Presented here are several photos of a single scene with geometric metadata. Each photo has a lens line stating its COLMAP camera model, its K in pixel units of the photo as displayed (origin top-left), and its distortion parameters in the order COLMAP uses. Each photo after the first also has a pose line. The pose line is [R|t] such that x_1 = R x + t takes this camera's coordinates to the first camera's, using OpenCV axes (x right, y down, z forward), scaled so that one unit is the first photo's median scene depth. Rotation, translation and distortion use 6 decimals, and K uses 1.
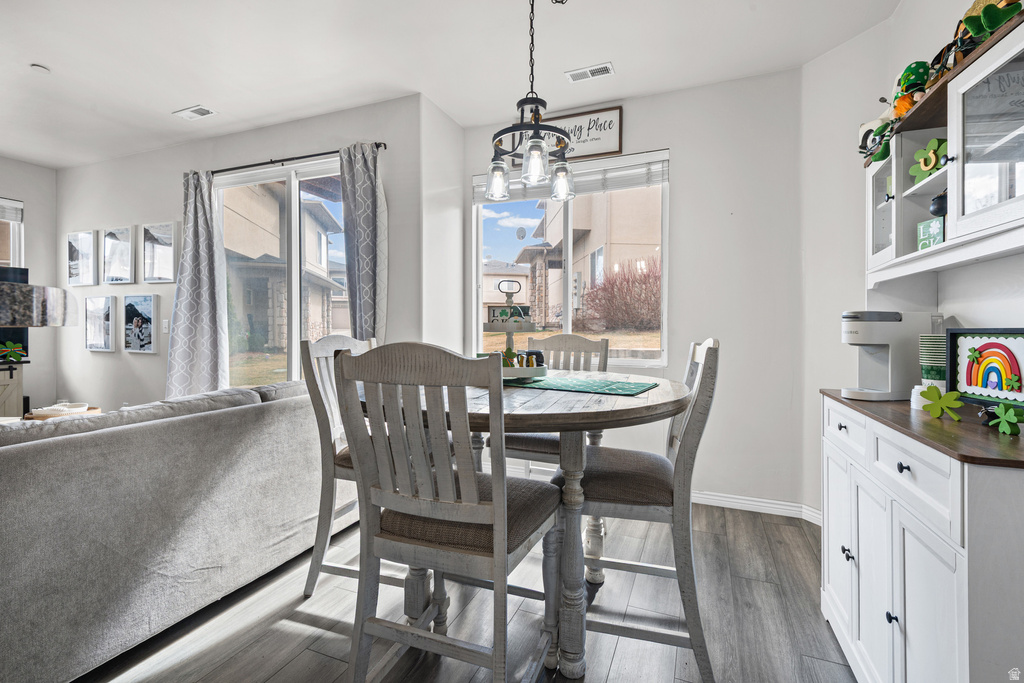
lens RADIAL K [[465.3, 0, 508.5], [0, 465.3, 327.6], [0, 0, 1]] dist [0.013527, -0.005125]
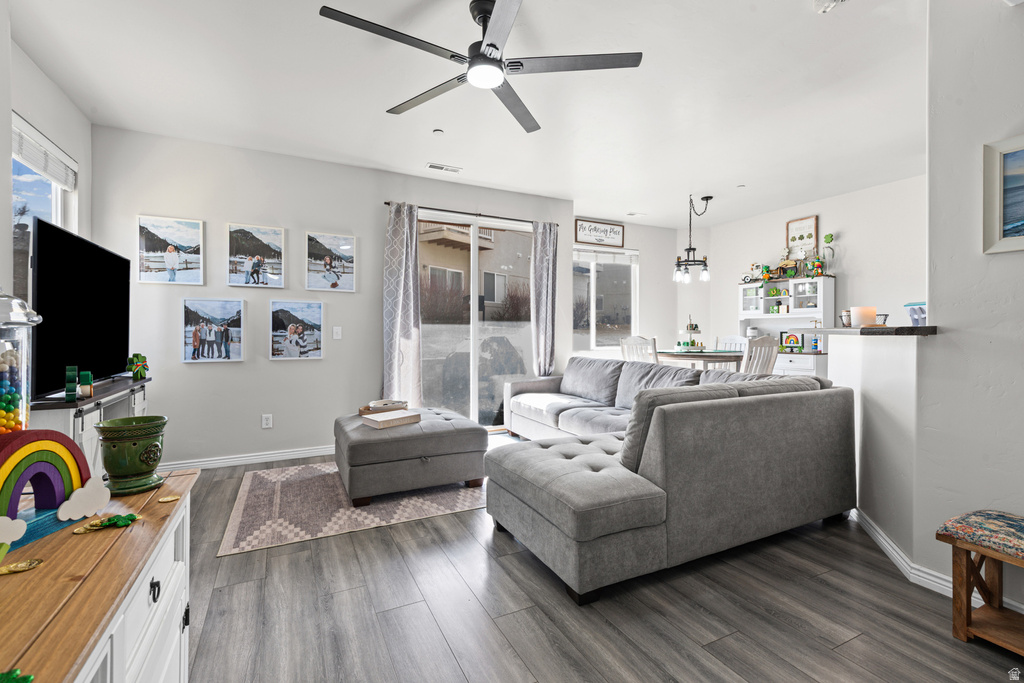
lens RADIAL K [[465.3, 0, 520.2], [0, 465.3, 335.5], [0, 0, 1]] dist [0.013527, -0.005125]
pose [[0.647509, -0.009636, 0.761997, -1.626517], [0.004395, 0.999951, 0.008910, -0.005373], [-0.762045, -0.002420, 0.647520, 0.008082]]
